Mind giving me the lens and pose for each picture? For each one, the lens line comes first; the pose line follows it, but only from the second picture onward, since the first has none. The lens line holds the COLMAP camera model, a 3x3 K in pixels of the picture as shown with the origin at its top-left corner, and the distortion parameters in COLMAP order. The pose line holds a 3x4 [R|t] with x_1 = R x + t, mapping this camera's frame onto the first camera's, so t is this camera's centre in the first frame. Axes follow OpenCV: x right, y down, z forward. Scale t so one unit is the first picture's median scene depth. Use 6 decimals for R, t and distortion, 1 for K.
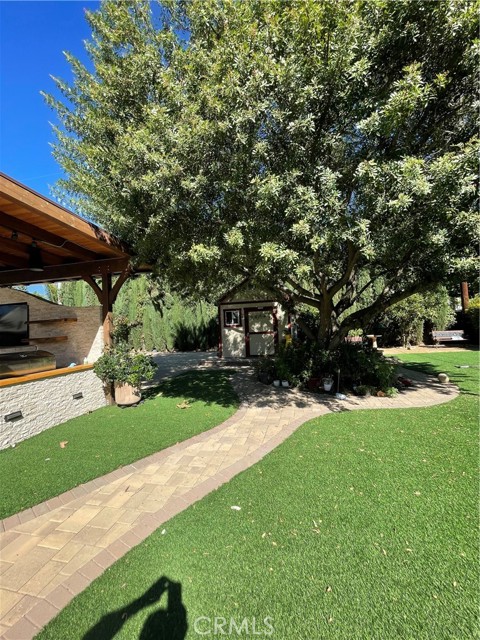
lens RADIAL K [[257.4, 0, 240.0], [0, 257.4, 320.0], [0, 0, 1]] dist [-0.012897, 0.007573]
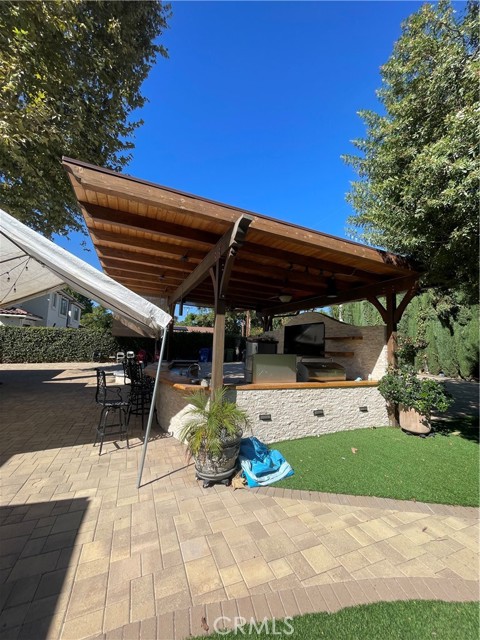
lens RADIAL K [[258.8, 0, 242.8], [0, 258.8, 320.2], [0, 0, 1]] dist [0.000756, 0.000454]
pose [[0.568596, -0.014973, -0.822481, -0.014889], [-0.030246, 0.998778, -0.039092, -0.018883], [0.822061, 0.047104, 0.567448, -0.053796]]
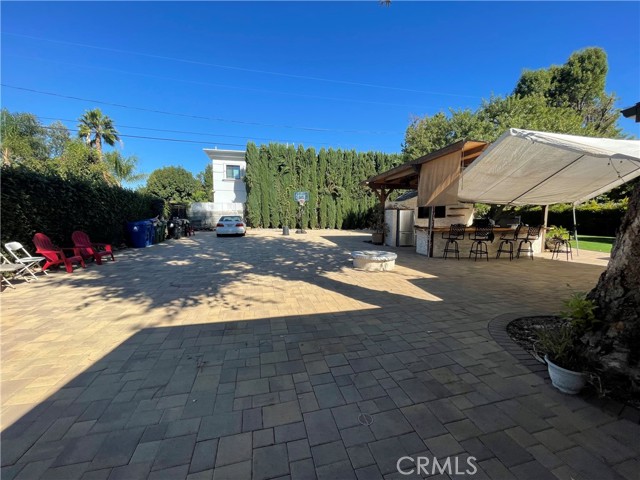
lens RADIAL K [[258.8, 0, 320.0], [0, 258.8, 240.0], [0, 0, 1]] dist [0.000756, 0.000454]
pose [[0.905528, 0.008001, 0.424211, -3.196380], [-0.055732, 0.993402, 0.100230, 0.140576], [-0.420610, -0.114403, 0.899999, -0.840995]]
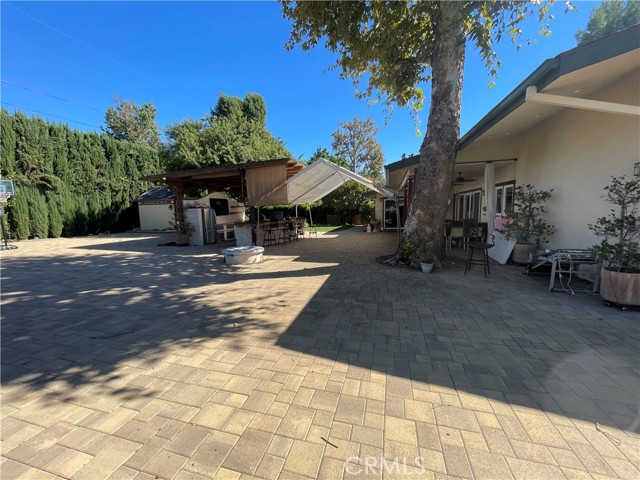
lens RADIAL K [[259.6, 0, 320.0], [0, 259.6, 240.0], [0, 0, 1]] dist [-0.001998, 0.000655]
pose [[0.068680, -0.072645, 0.994990, -3.881043], [-0.005313, 0.997305, 0.073181, 0.174105], [-0.997625, -0.010312, 0.068109, -0.220072]]
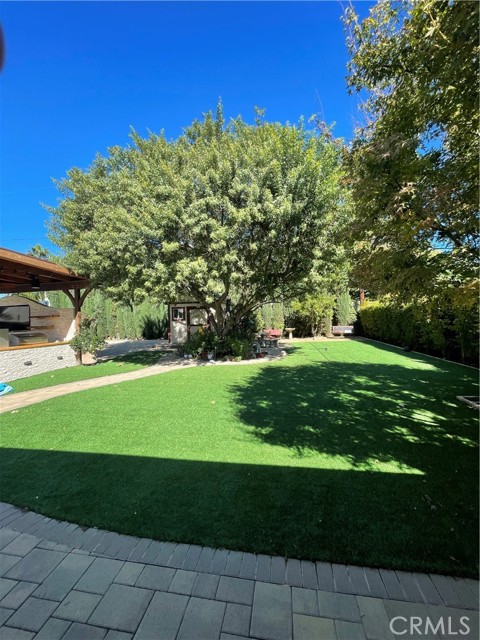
lens RADIAL K [[259.6, 0, 238.5], [0, 259.6, 320.4], [0, 0, 1]] dist [-0.001998, 0.000655]
pose [[0.999347, 0.014706, 0.032993, 0.520081], [-0.015701, 0.999424, 0.030094, -0.042783], [-0.032531, -0.030593, 0.999002, -0.798885]]
